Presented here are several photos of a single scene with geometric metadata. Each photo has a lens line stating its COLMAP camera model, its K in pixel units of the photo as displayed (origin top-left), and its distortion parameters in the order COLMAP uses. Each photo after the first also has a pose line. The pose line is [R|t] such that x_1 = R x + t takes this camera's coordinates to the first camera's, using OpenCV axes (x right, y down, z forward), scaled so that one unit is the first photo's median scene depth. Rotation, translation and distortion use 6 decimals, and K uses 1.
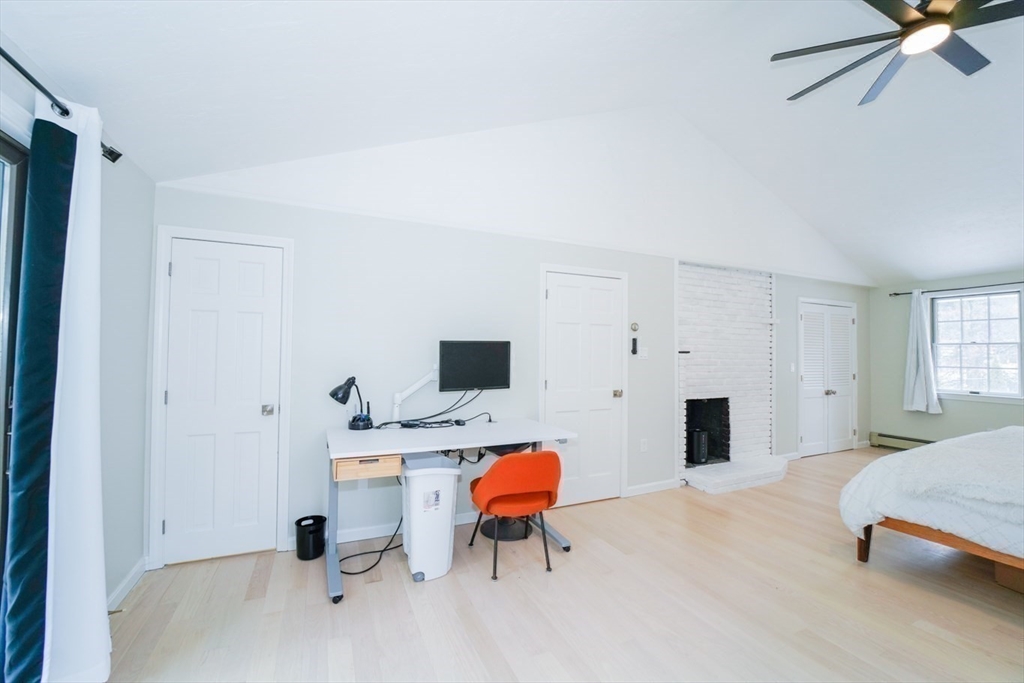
lens RADIAL K [[412.3, 0, 512.0], [0, 412.3, 343.2], [0, 0, 1]] dist [-0.023188, 0.001902]
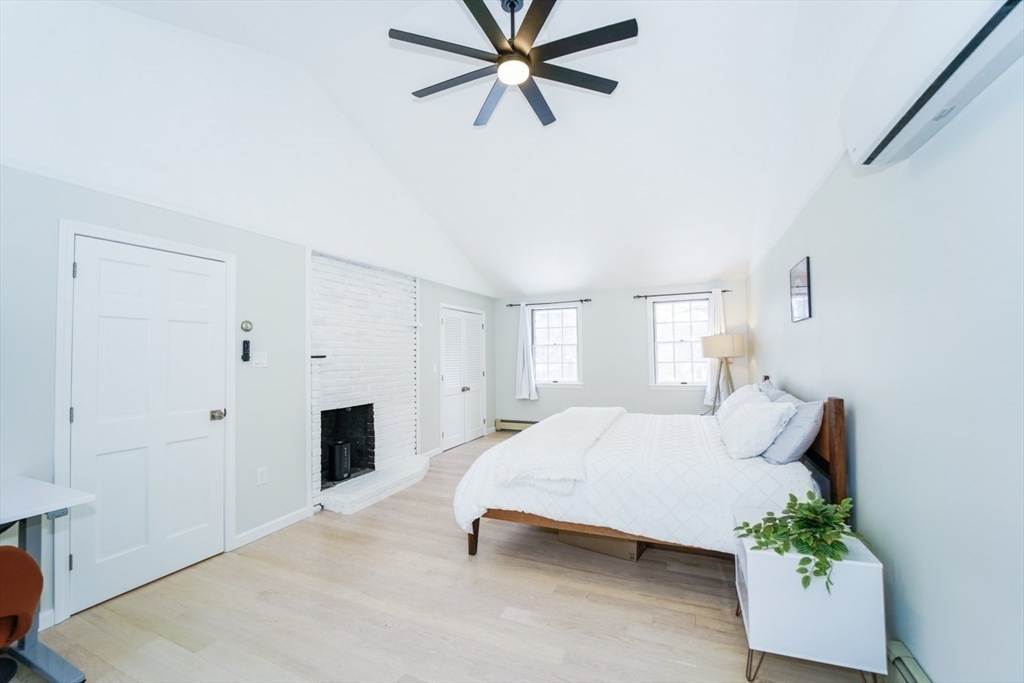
lens RADIAL K [[412.3, 0, 511.1], [0, 412.3, 342.1], [0, 0, 1]] dist [-0.023188, 0.001902]
pose [[0.743573, 0.000238, 0.668655, 0.144392], [0.004063, 0.999980, -0.004874, -0.003166], [-0.668642, 0.006341, 0.743557, 0.086180]]
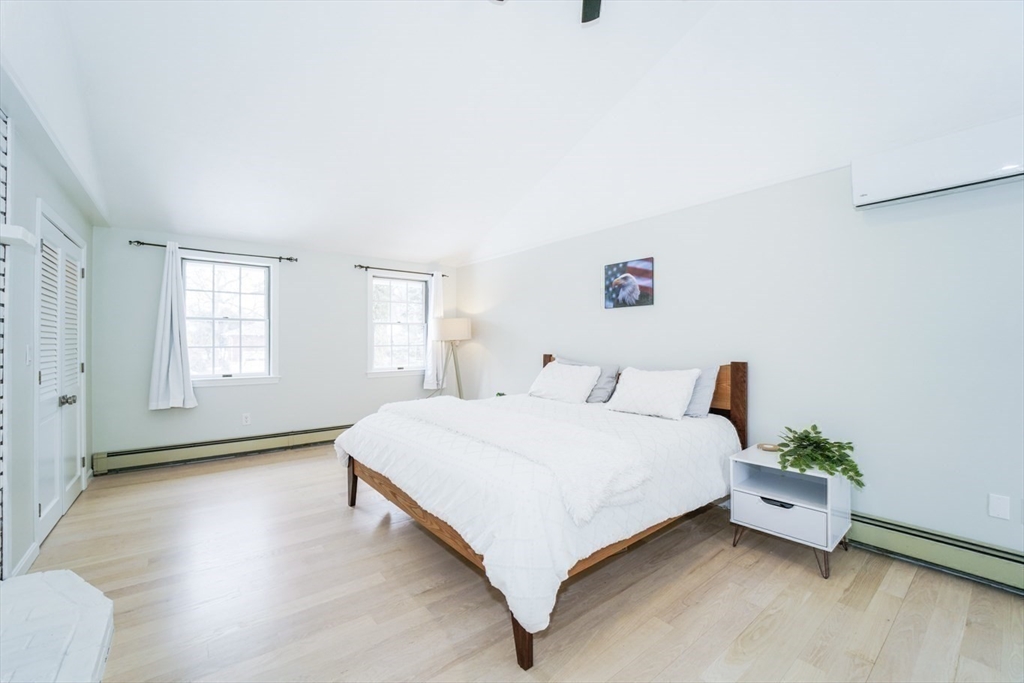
lens RADIAL K [[412.3, 0, 504.0], [0, 412.3, 339.9], [0, 0, 1]] dist [-0.023188, 0.001902]
pose [[-0.234870, -0.002787, 0.972023, 0.183661], [-0.026828, 0.999634, -0.003616, 0.039252], [-0.971656, -0.026927, -0.234859, 0.733458]]
